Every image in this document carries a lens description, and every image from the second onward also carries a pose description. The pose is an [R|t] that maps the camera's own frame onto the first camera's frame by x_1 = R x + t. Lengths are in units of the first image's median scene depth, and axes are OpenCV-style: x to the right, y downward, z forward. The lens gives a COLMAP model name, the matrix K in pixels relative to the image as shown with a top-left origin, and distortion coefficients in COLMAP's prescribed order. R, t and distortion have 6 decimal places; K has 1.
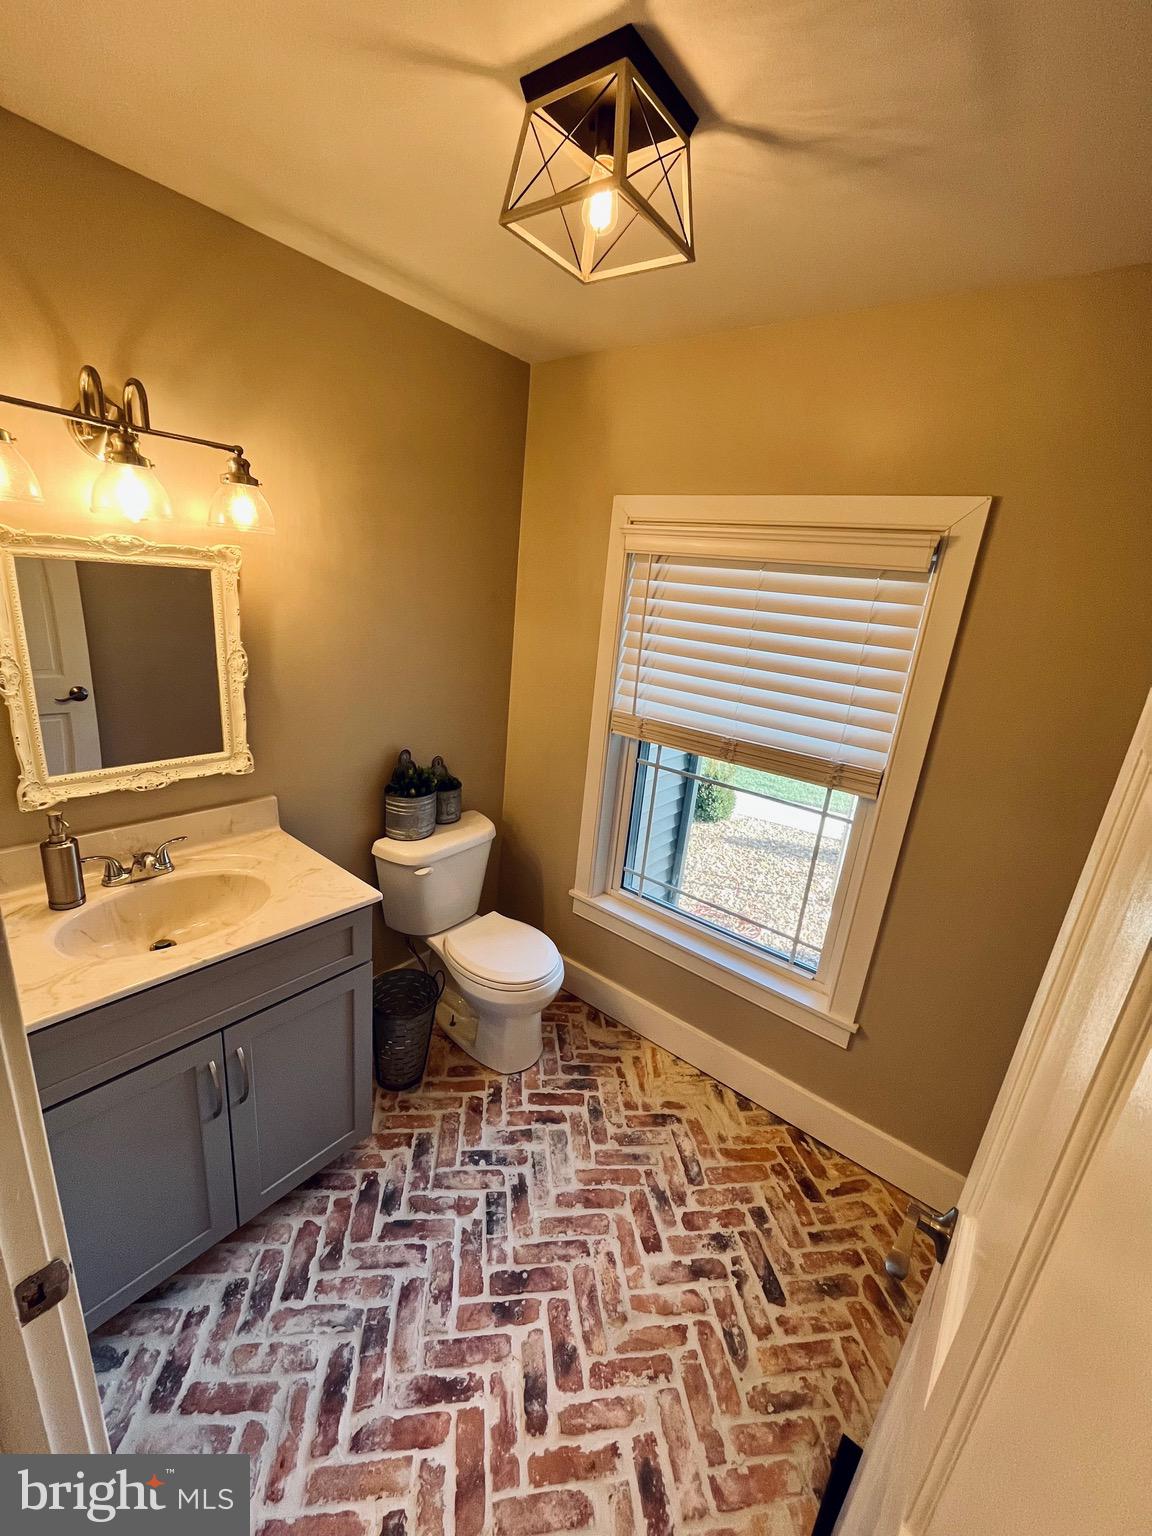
lens RADIAL K [[619.1, 0, 571.2], [0, 619.1, 767.9], [0, 0, 1]] dist [0.000910, 0.000189]
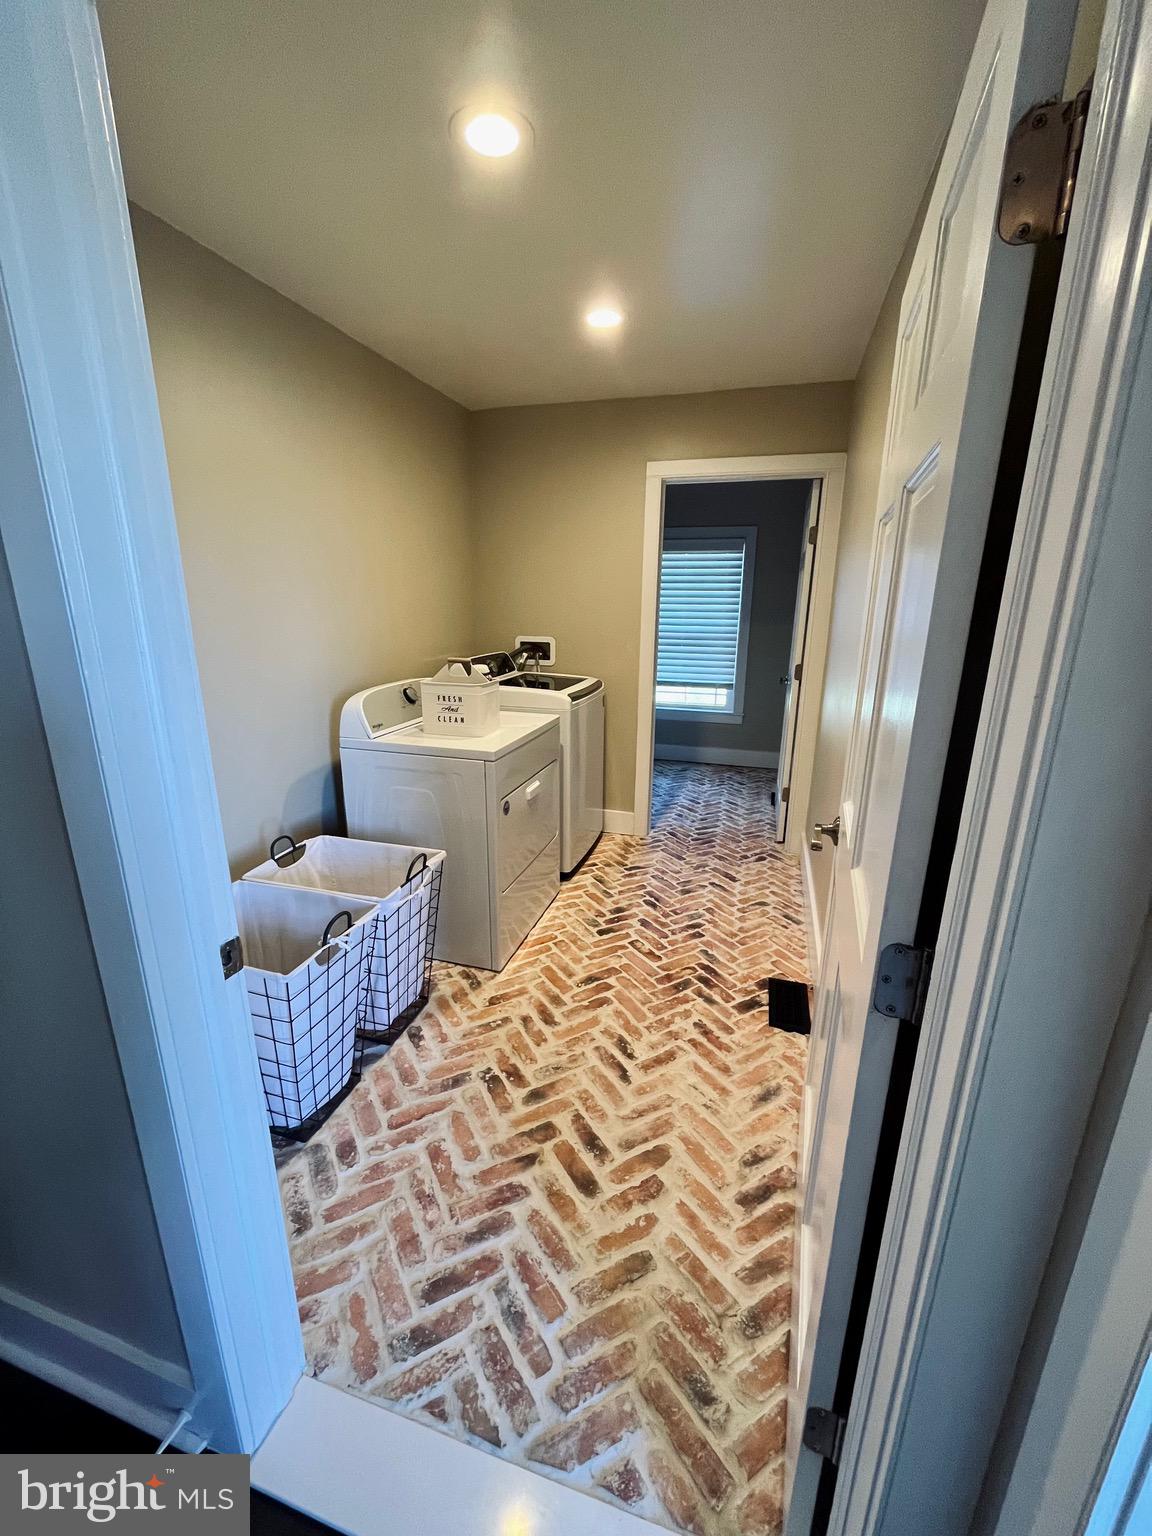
lens RADIAL K [[619.1, 0, 577.8], [0, 619.1, 772.0], [0, 0, 1]] dist [0.000910, 0.000189]
pose [[0.920858, -0.193596, 0.338439, -1.557616], [0.197780, 0.979990, 0.022442, 0.602990], [-0.336011, 0.046270, 0.940721, -1.732591]]
